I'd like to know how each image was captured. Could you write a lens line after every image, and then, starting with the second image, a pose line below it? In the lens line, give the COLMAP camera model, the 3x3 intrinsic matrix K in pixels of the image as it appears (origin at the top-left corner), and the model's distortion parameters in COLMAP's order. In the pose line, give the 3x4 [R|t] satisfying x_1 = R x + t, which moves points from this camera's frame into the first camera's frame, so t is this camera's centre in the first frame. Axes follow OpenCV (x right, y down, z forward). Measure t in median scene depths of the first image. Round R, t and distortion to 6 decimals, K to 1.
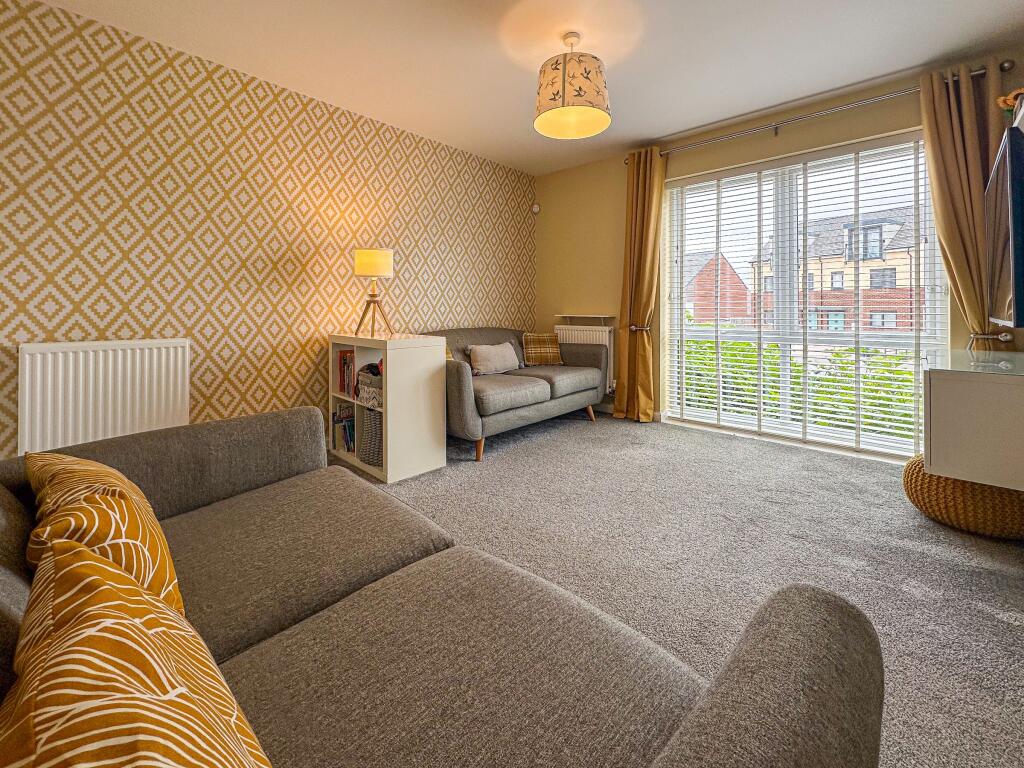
lens RADIAL K [[410.6, 0, 513.6], [0, 410.6, 361.3], [0, 0, 1]] dist [-0.010244, -0.000212]
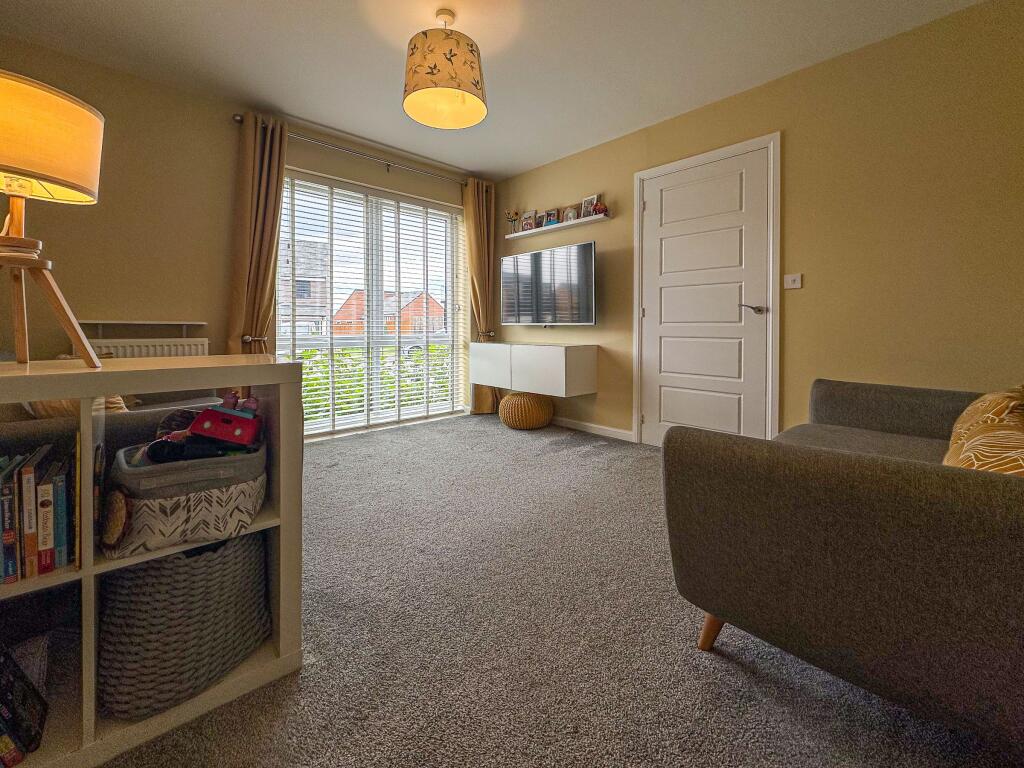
lens RADIAL K [[416.4, 0, 527.2], [0, 416.4, 381.1], [0, 0, 1]] dist [-0.007517, 0.000324]
pose [[0.089063, -0.134918, 0.986846, -0.486045], [0.102602, 0.986755, 0.125646, -0.049331], [-0.990727, 0.090062, 0.101727, 0.429436]]
